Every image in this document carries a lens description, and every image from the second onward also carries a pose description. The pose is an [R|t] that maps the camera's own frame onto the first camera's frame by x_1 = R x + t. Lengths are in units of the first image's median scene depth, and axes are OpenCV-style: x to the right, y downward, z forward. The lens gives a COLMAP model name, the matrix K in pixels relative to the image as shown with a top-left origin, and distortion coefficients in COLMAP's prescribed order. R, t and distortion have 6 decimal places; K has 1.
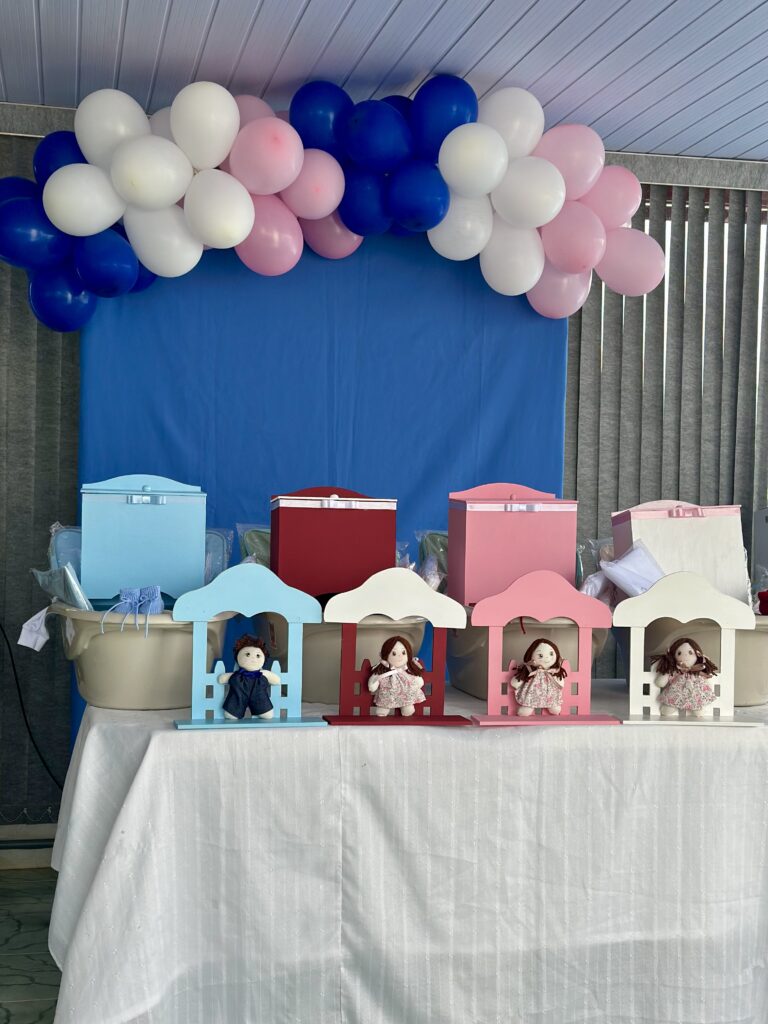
lens RADIAL K [[1438.9, 0, 388.6], [0, 1438.9, 506.1], [0, 0, 1]] dist [0.149058, 0.000000]
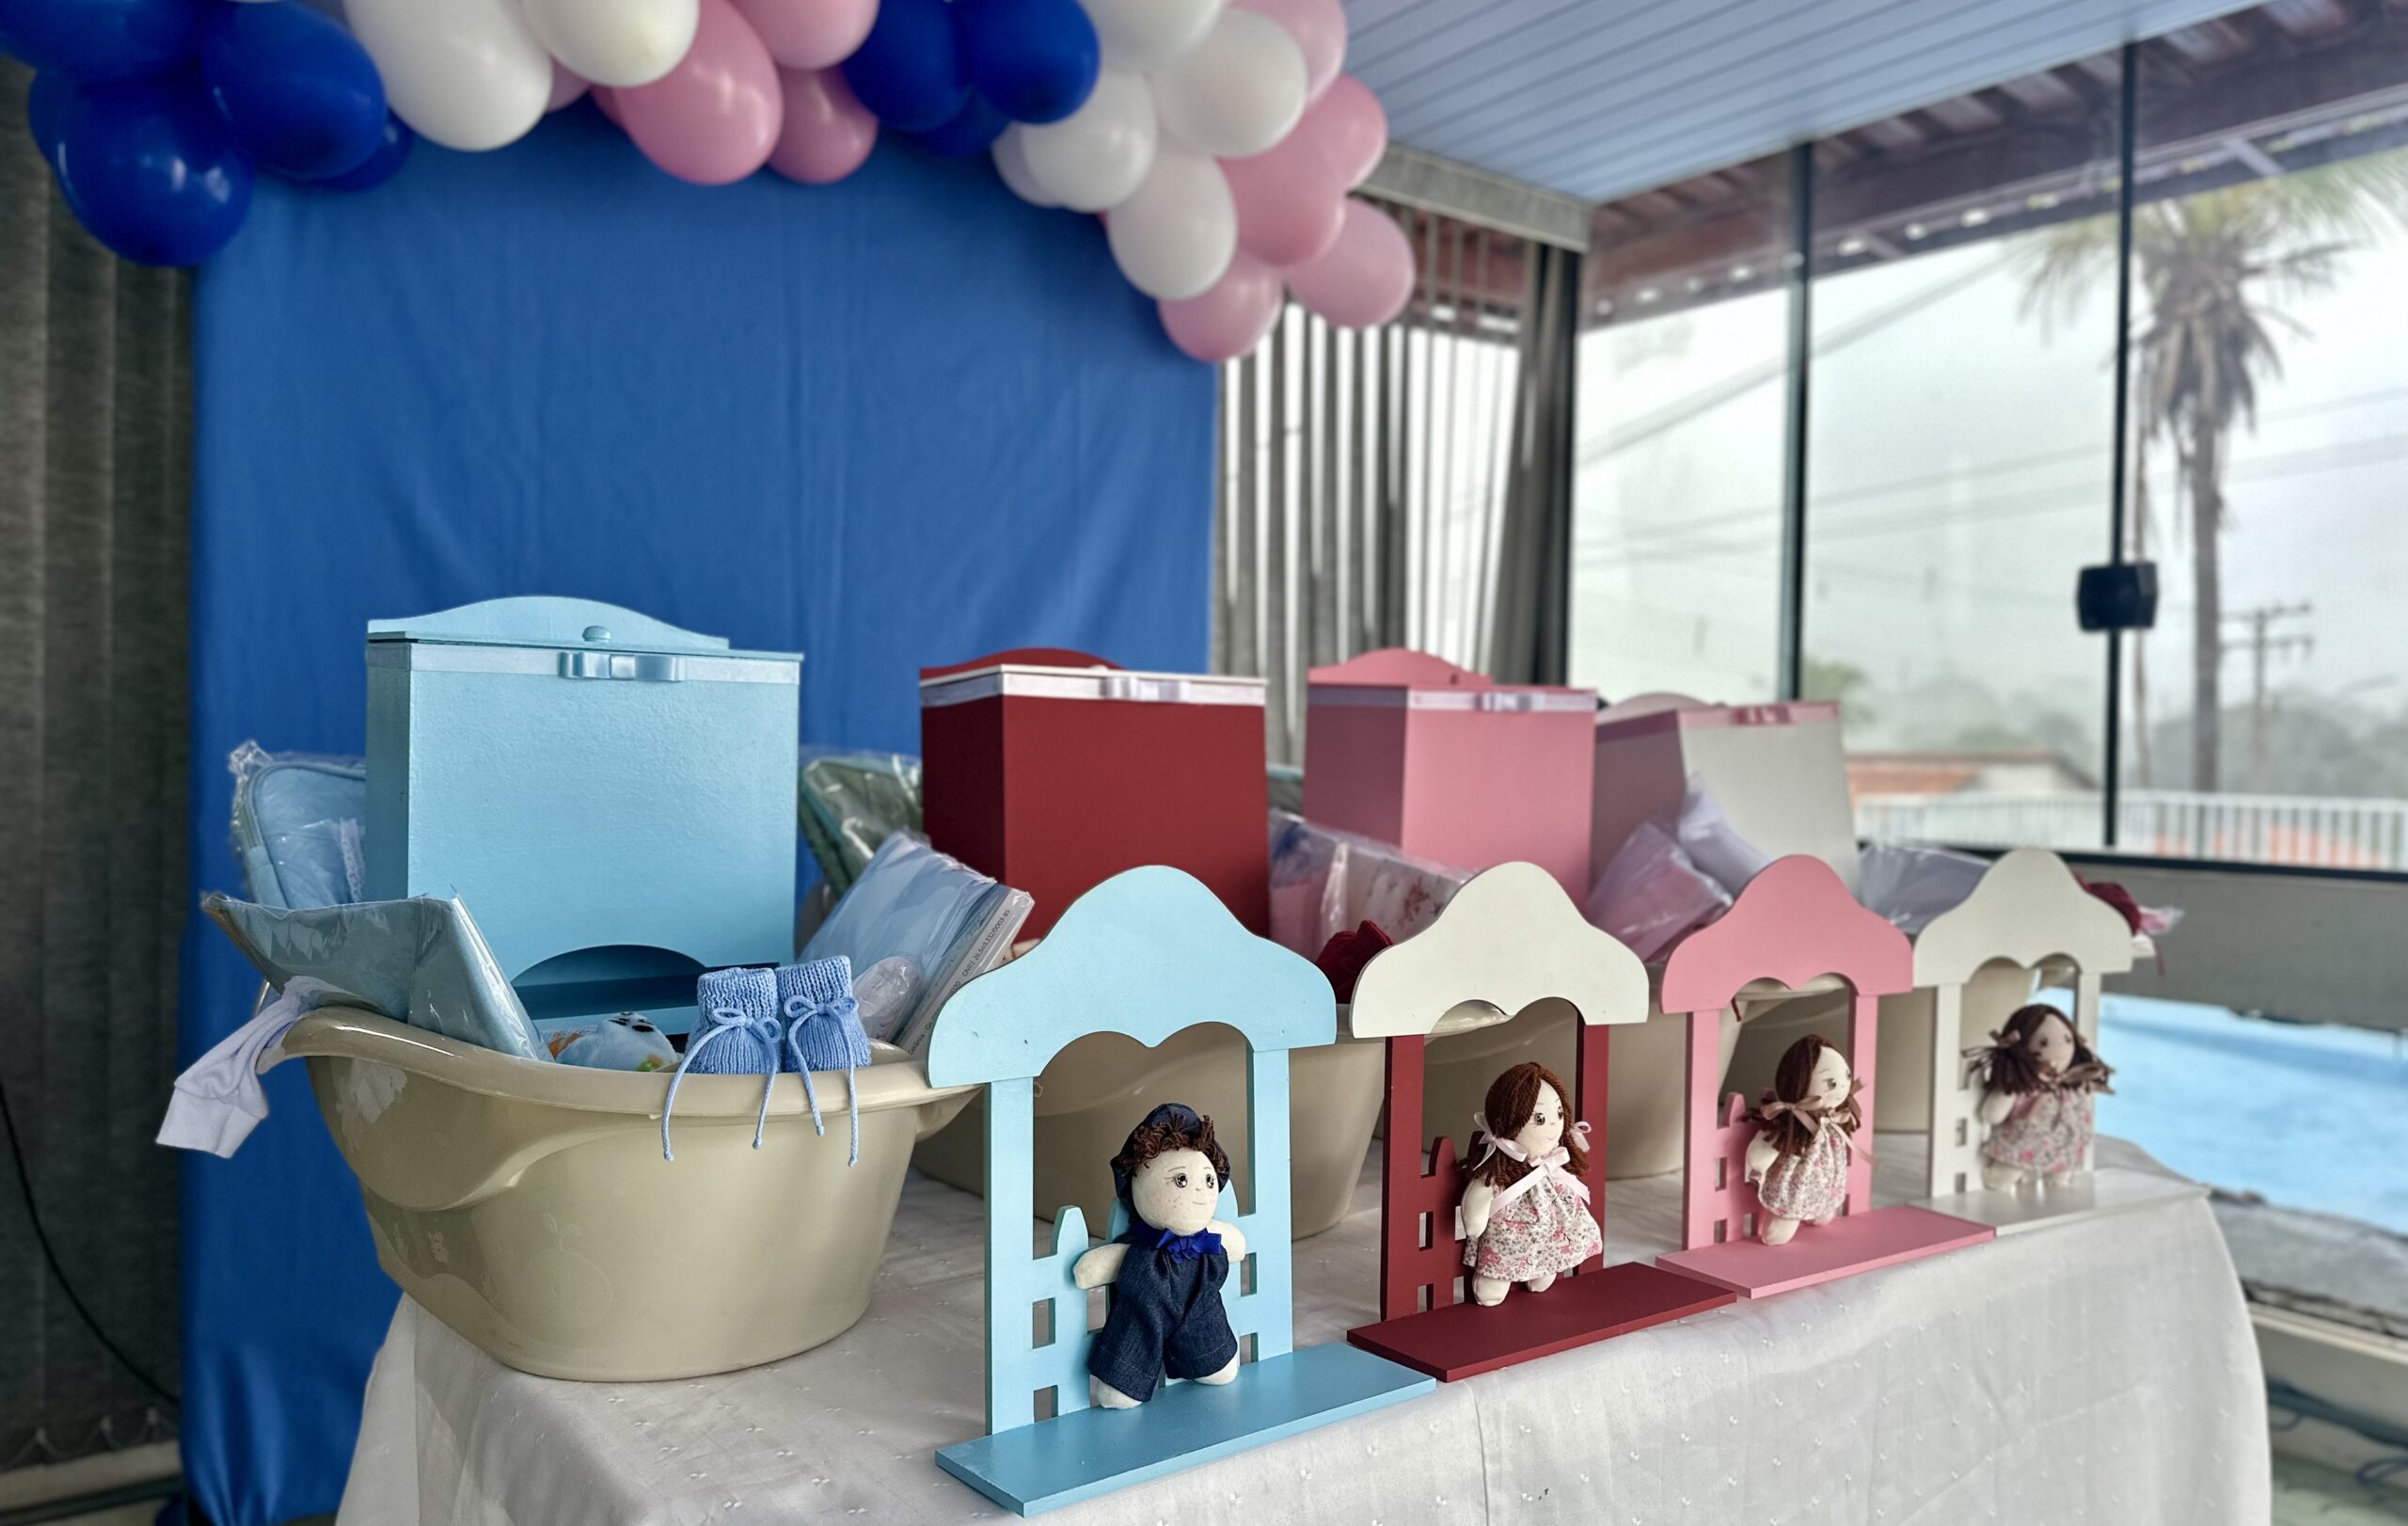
lens RADIAL K [[1708.7, 0, 1206.4], [0, 1708.7, 766.7], [0, 0, 1]] dist [0.029765, -0.035705]
pose [[0.912957, -0.011039, 0.407906, -0.200858], [0.003281, 0.999800, 0.019714, 0.010402], [-0.408042, -0.016660, 0.912811, 0.588474]]
